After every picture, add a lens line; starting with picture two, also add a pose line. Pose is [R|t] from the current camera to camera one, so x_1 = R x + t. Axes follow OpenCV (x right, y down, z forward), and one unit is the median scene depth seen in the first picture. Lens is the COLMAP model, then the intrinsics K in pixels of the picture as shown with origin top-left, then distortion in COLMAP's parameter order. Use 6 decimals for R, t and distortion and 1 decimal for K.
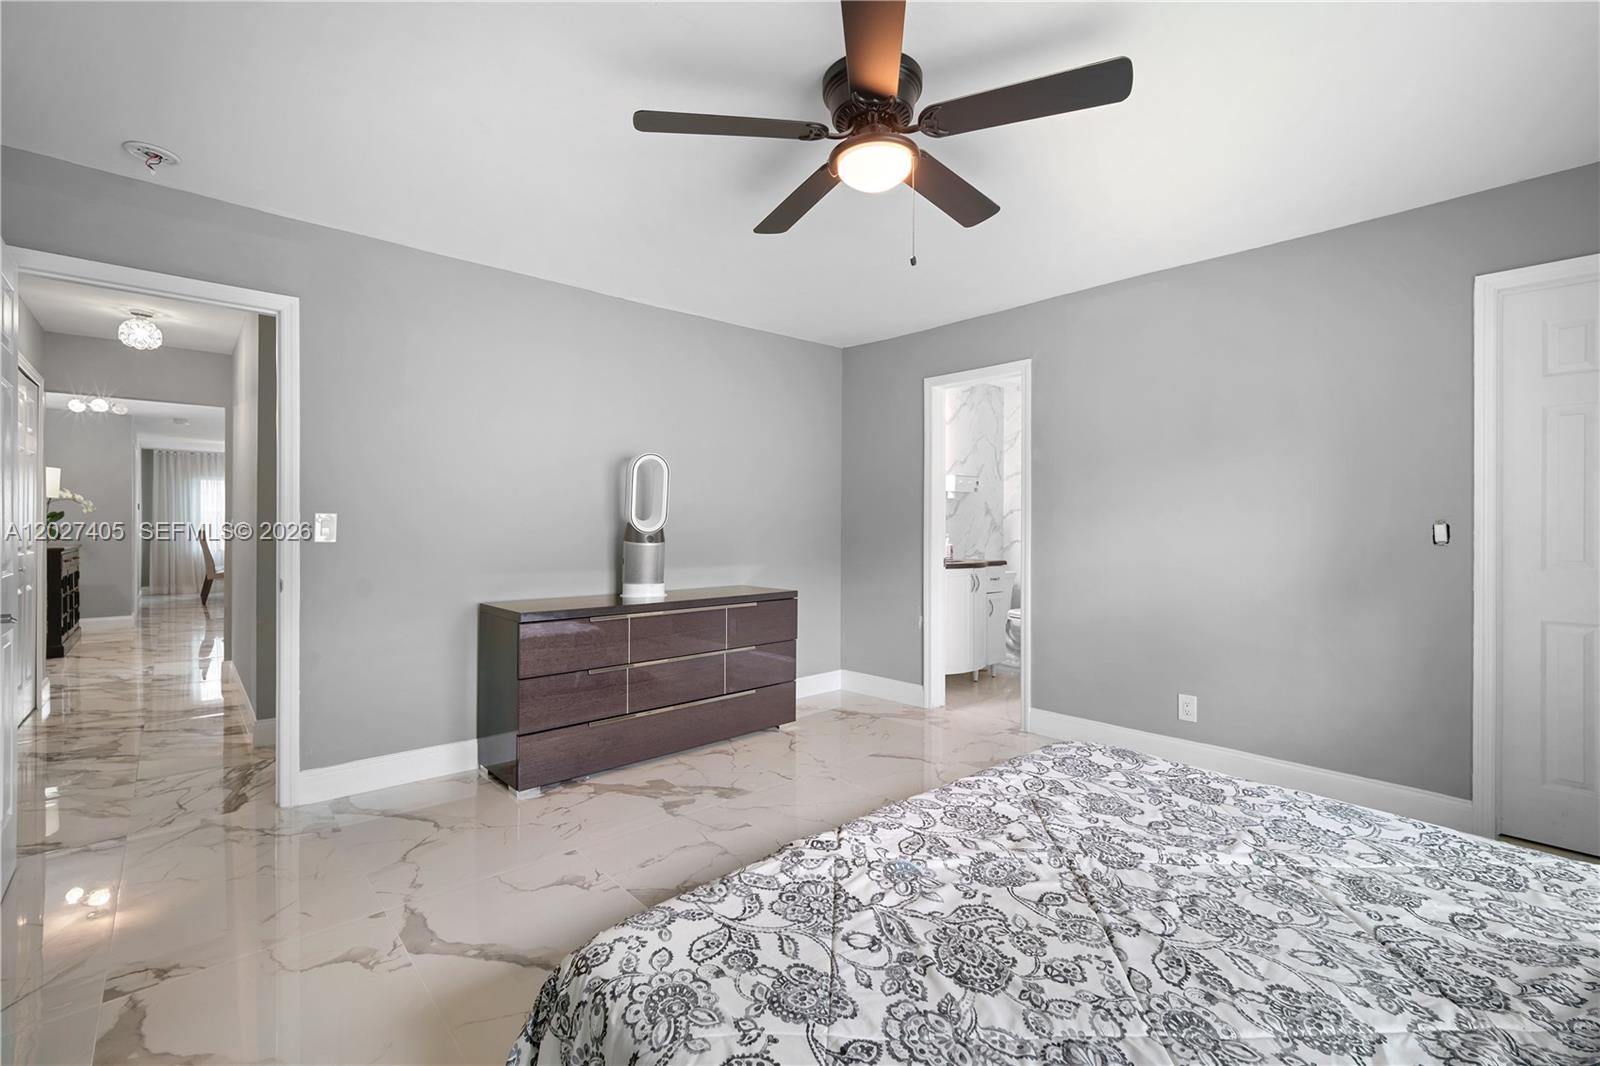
lens RADIAL K [[694.6, 0, 794.5], [0, 694.6, 527.7], [0, 0, 1]] dist [0.000409, 0.000664]
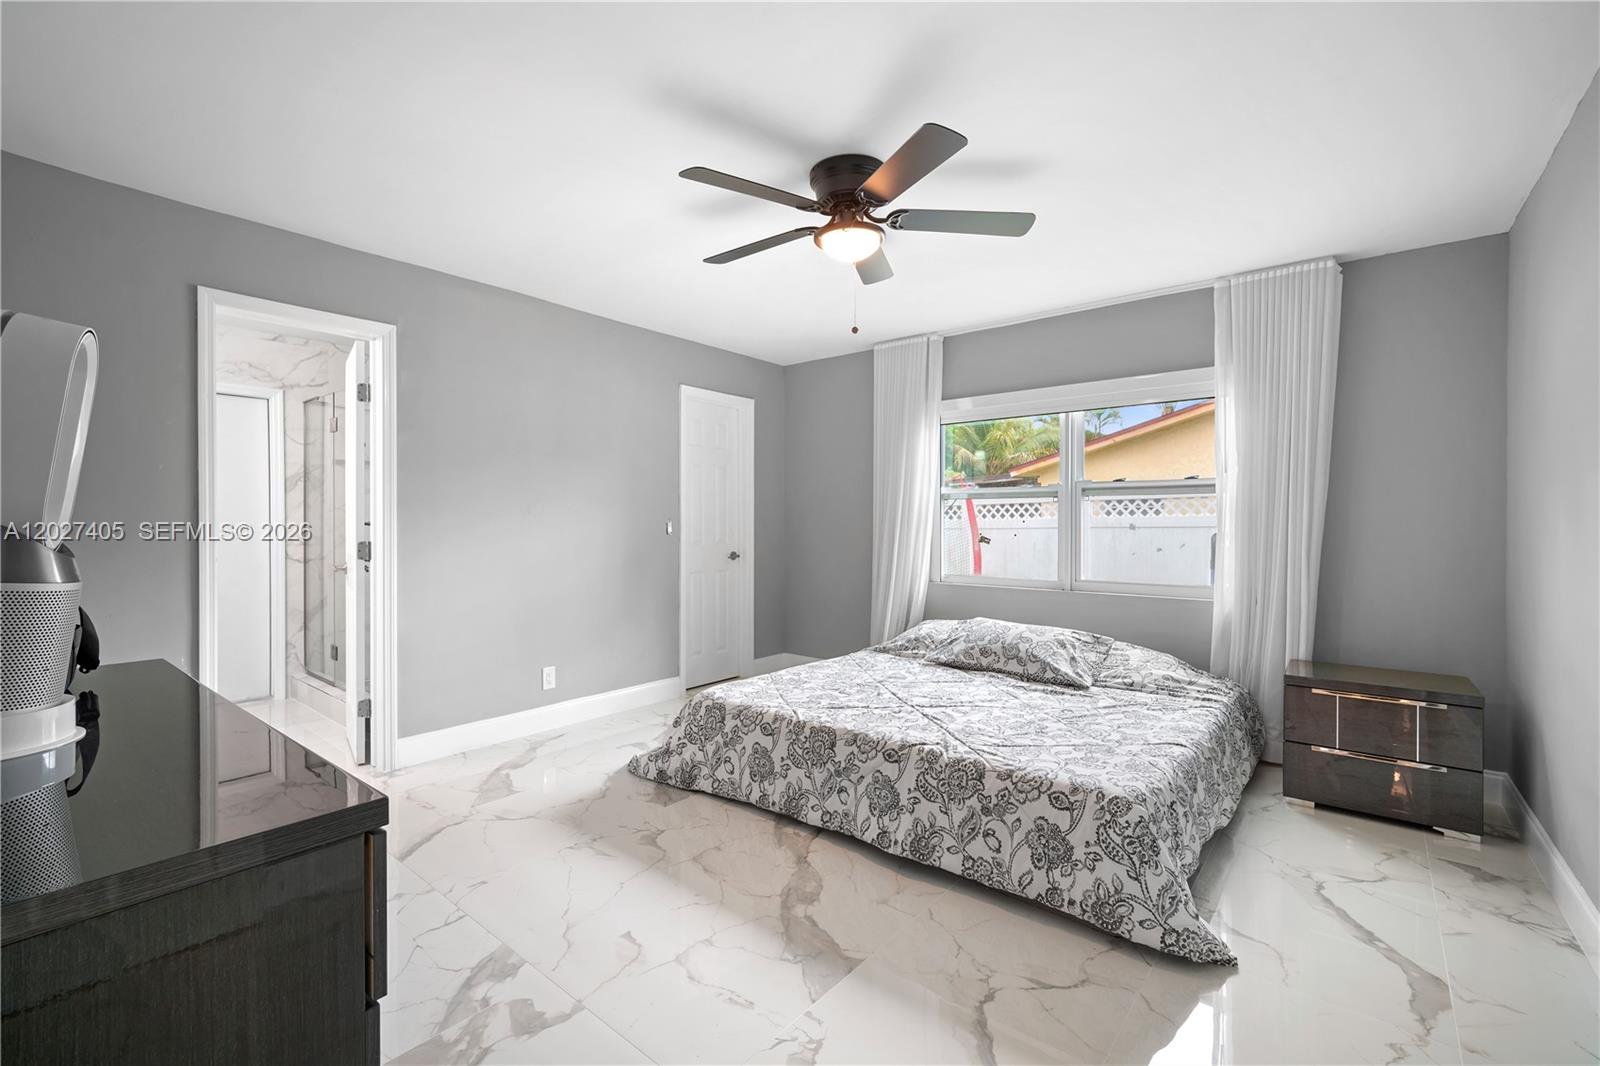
lens RADIAL K [[694.6, 0, 795.7], [0, 694.6, 531.5], [0, 0, 1]] dist [0.000409, 0.000664]
pose [[-0.147422, -0.016621, 0.988934, -1.636123], [-0.000251, 0.999859, 0.016767, -0.024024], [-0.989074, 0.002223, -0.147405, 1.863663]]
